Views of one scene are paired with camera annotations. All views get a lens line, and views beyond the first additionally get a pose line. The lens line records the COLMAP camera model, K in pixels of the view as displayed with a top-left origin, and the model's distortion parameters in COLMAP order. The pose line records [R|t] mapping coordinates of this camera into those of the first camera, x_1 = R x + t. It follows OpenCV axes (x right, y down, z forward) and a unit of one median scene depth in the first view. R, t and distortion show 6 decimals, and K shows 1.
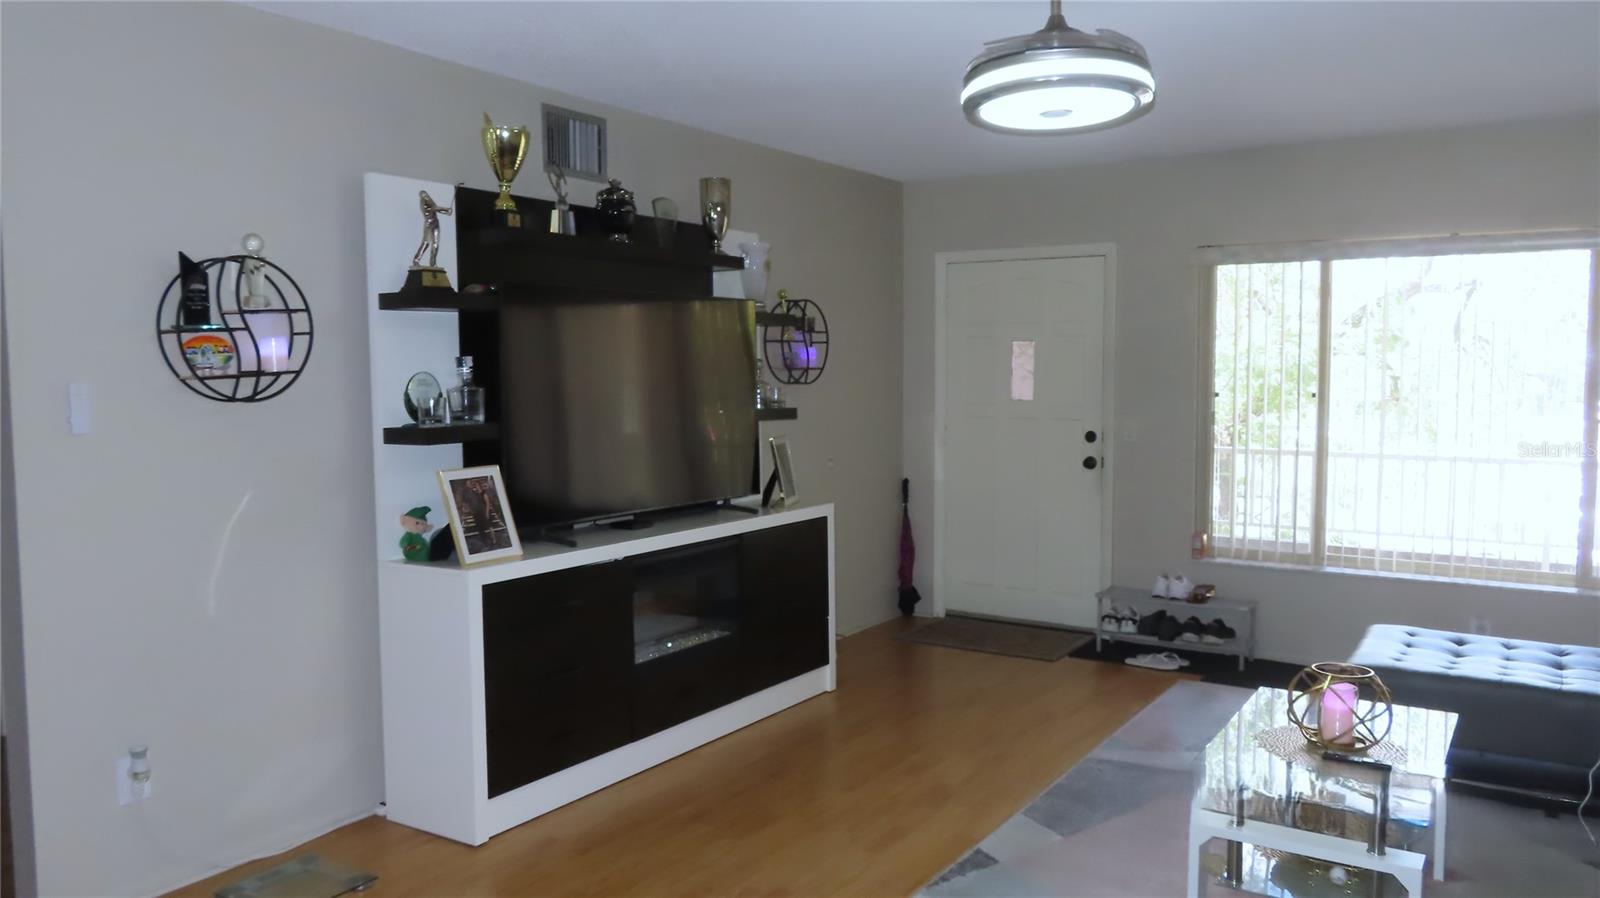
lens RADIAL K [[1182.6, 0, 800.0], [0, 1182.6, 449.0], [0, 0, 1]] dist [-0.004136, -0.004435]
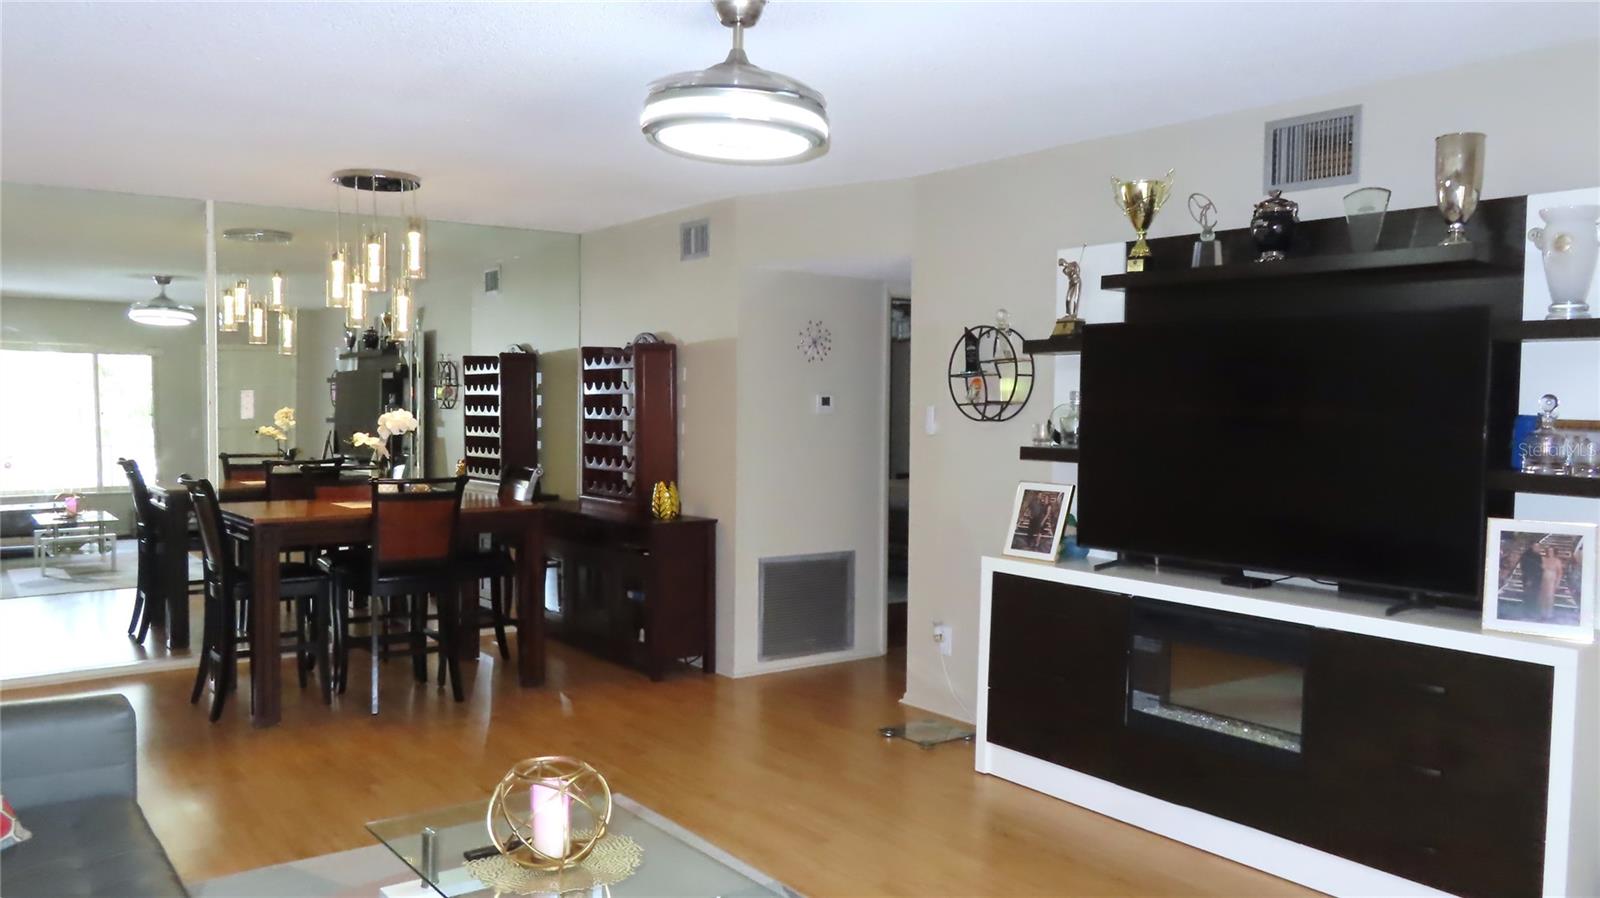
lens RADIAL K [[1170.7, 0, 846.8], [0, 1170.7, 451.7], [0, 0, 1]] dist [-0.003784, -0.008753]
pose [[-0.314850, 0.046209, -0.948016, 0.928951], [-0.073307, 0.994647, 0.072828, -0.088844], [0.946306, 0.092426, -0.309777, 1.181305]]
